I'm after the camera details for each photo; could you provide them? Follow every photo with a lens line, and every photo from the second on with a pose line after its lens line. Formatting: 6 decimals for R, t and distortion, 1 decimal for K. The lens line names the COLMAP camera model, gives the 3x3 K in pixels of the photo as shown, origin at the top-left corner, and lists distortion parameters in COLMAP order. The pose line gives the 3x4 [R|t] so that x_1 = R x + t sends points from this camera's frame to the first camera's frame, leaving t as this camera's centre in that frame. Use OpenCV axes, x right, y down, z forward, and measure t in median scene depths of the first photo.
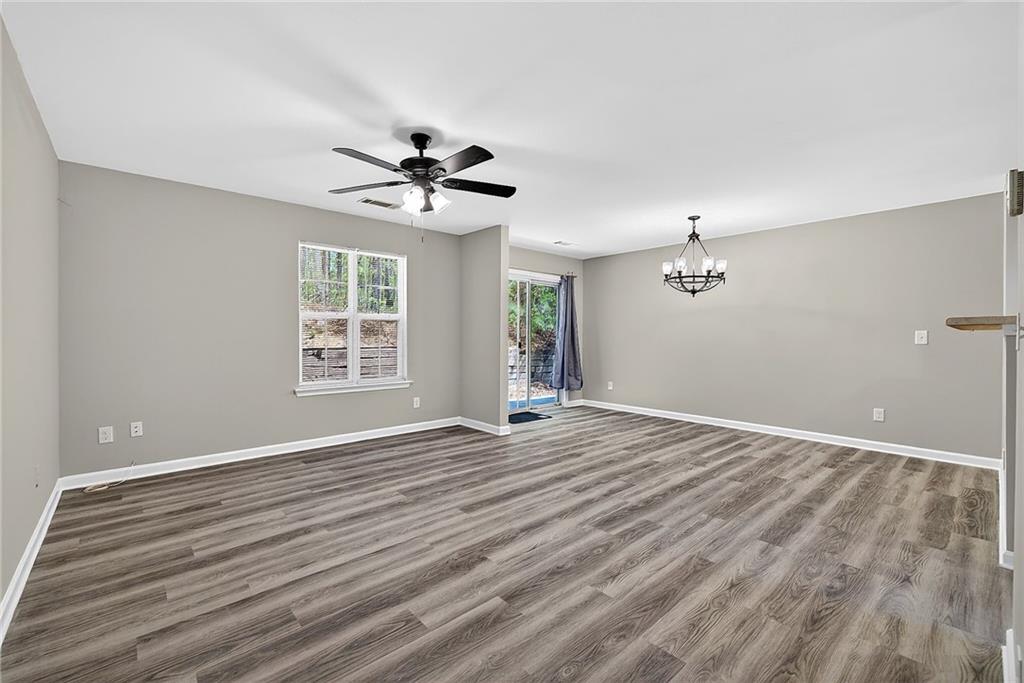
lens RADIAL K [[429.5, 0, 506.8], [0, 429.5, 337.2], [0, 0, 1]] dist [0.008131, -0.001666]
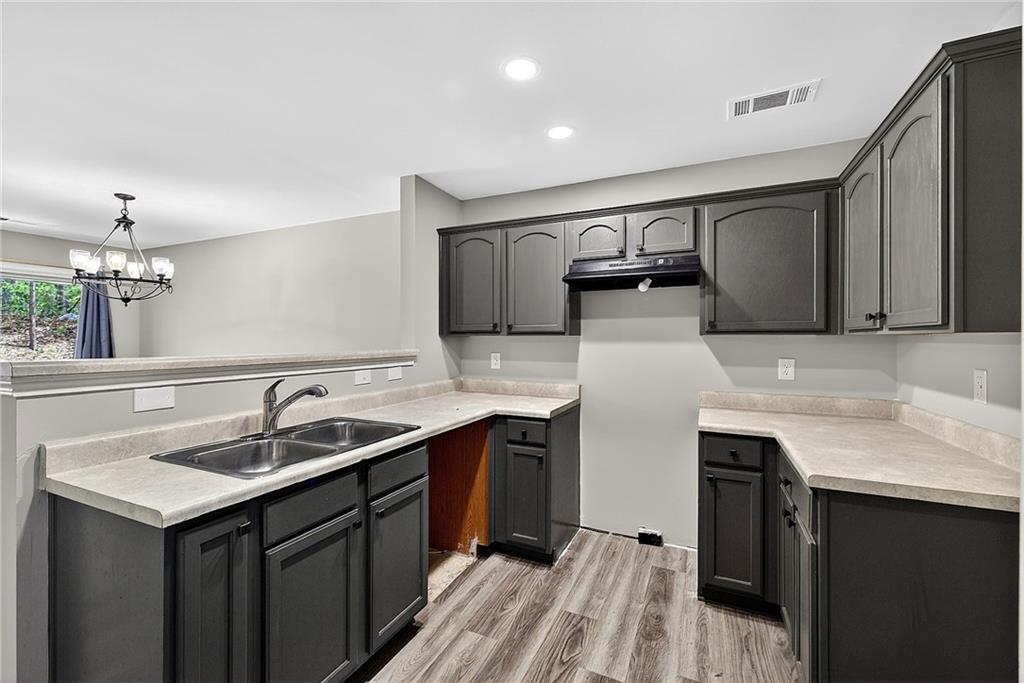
lens RADIAL K [[429.5, 0, 511.5], [0, 429.5, 341.4], [0, 0, 1]] dist [0.008131, -0.001666]
pose [[0.917220, -0.006171, 0.398333, 0.953278], [0.005162, 0.999980, 0.003606, -0.044243], [-0.398347, -0.001252, 0.917234, 0.100095]]
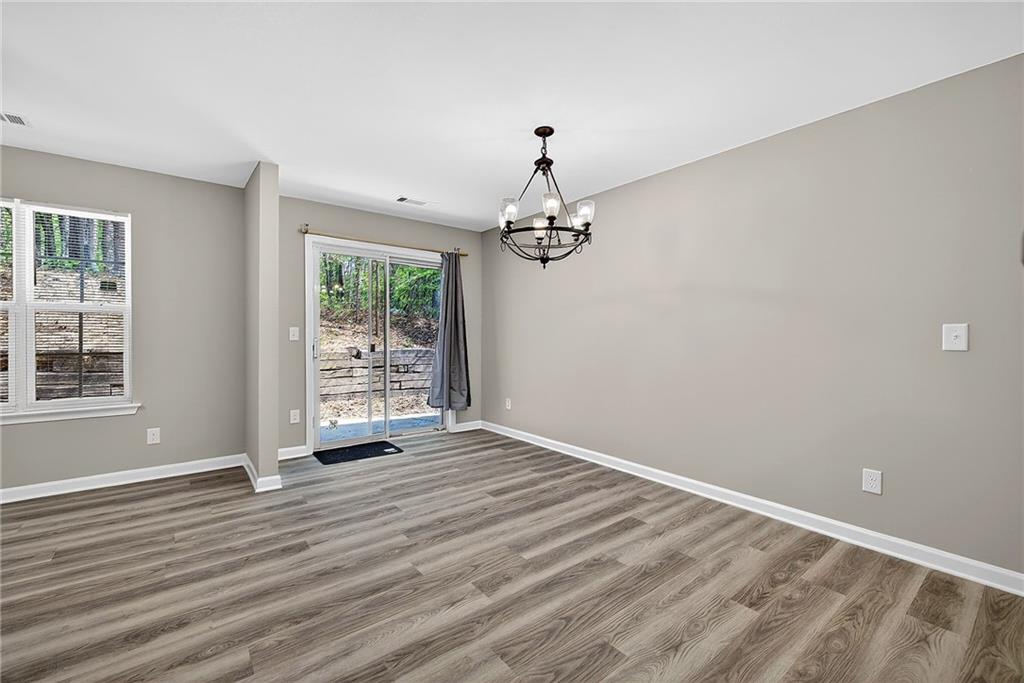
lens RADIAL K [[429.5, 0, 505.9], [0, 429.5, 338.9], [0, 0, 1]] dist [0.008131, -0.001666]
pose [[0.997684, -0.001902, -0.067987, 0.544352], [0.002343, 0.999977, 0.006420, -0.001783], [0.067973, -0.006564, 0.997666, 0.533202]]
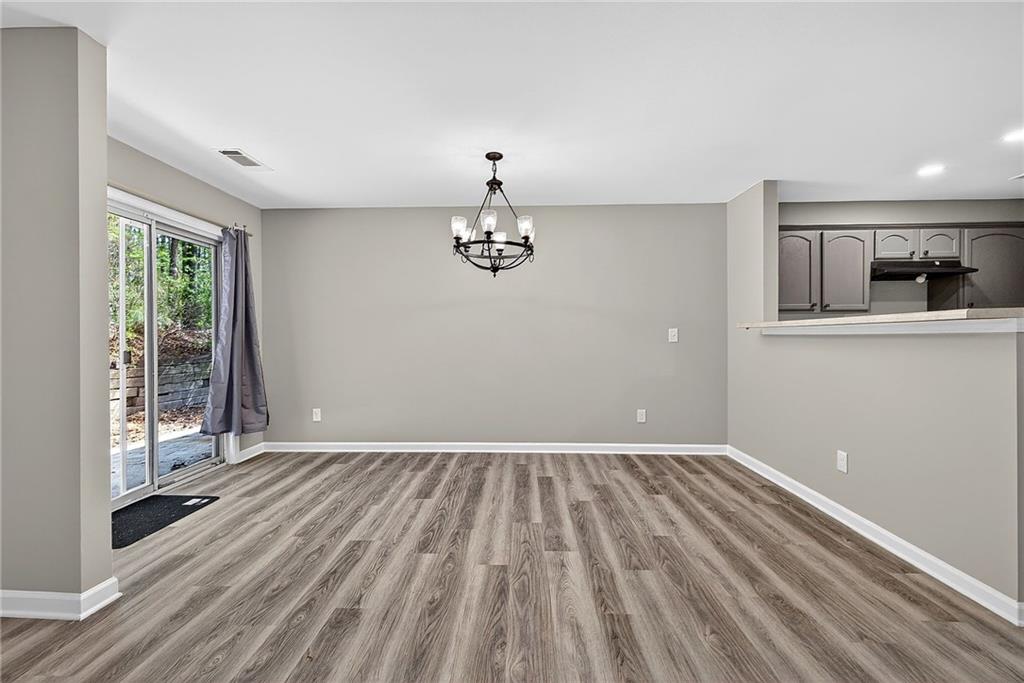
lens RADIAL K [[429.5, 0, 508.4], [0, 429.5, 337.0], [0, 0, 1]] dist [0.008131, -0.001666]
pose [[0.690603, -0.010175, 0.723162, -0.040088], [0.008998, 0.999945, 0.005477, -0.004859], [-0.723178, 0.002725, 0.690656, 0.680550]]
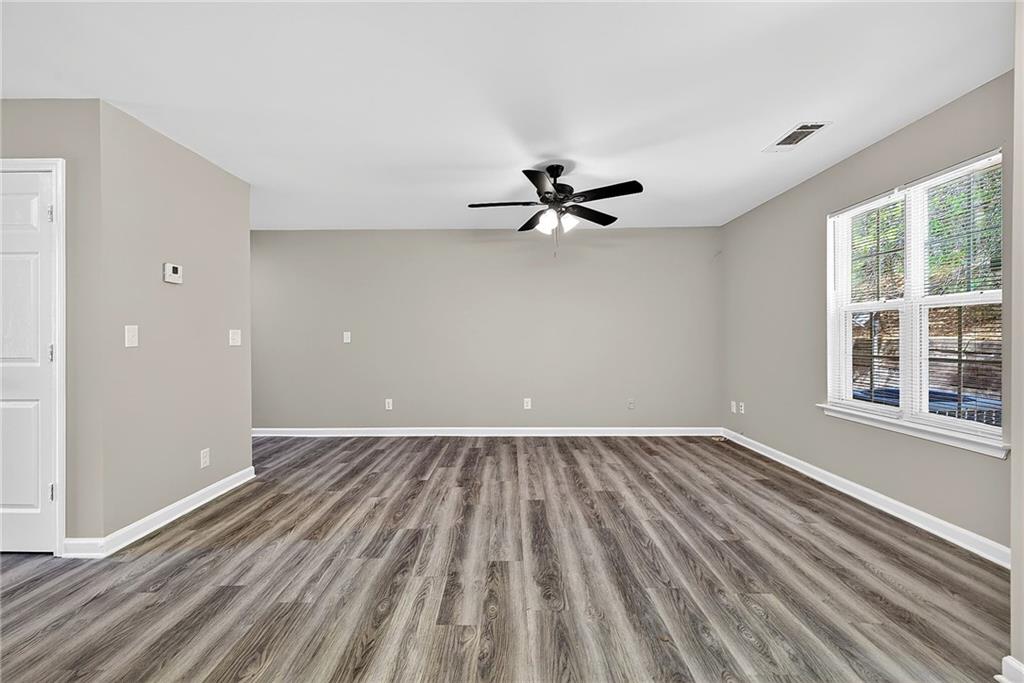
lens RADIAL K [[429.5, 0, 507.8], [0, 429.5, 336.9], [0, 0, 1]] dist [0.008131, -0.001666]
pose [[-0.672600, -0.001547, -0.740004, 0.580007], [-0.000375, 0.999998, -0.001750, -0.002140], [0.740006, -0.000900, -0.672600, 1.305656]]
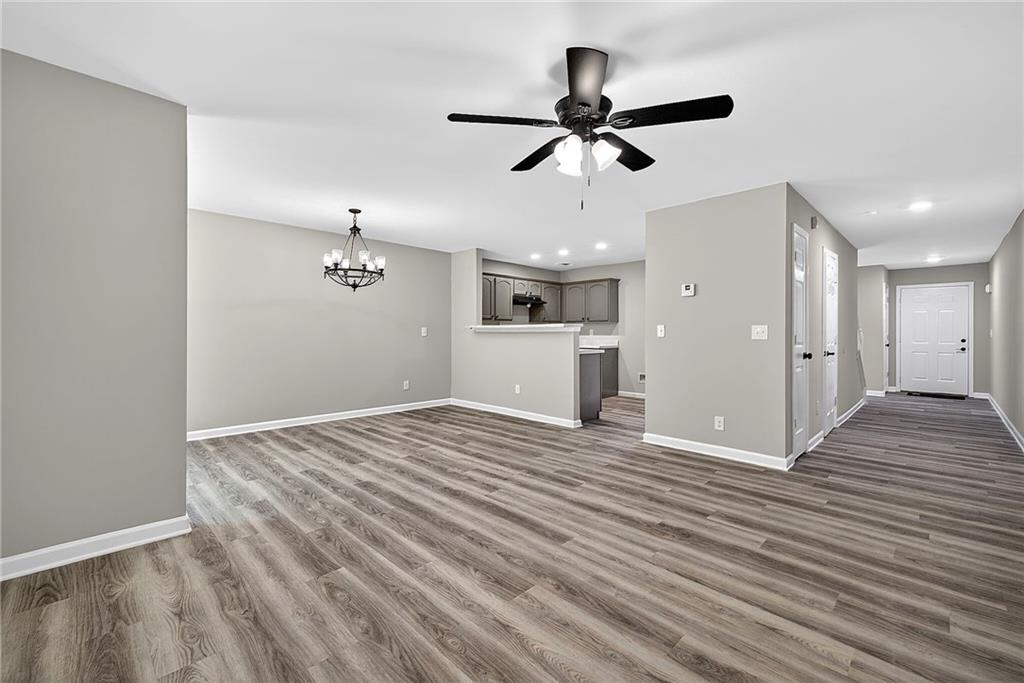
lens RADIAL K [[429.5, 0, 506.6], [0, 429.5, 330.4], [0, 0, 1]] dist [0.008131, -0.001666]
pose [[-0.051851, 0.000189, 0.998655, -0.732372], [-0.000941, 1.000000, -0.000238, -0.005916], [-0.998654, -0.000952, -0.051851, 0.907099]]
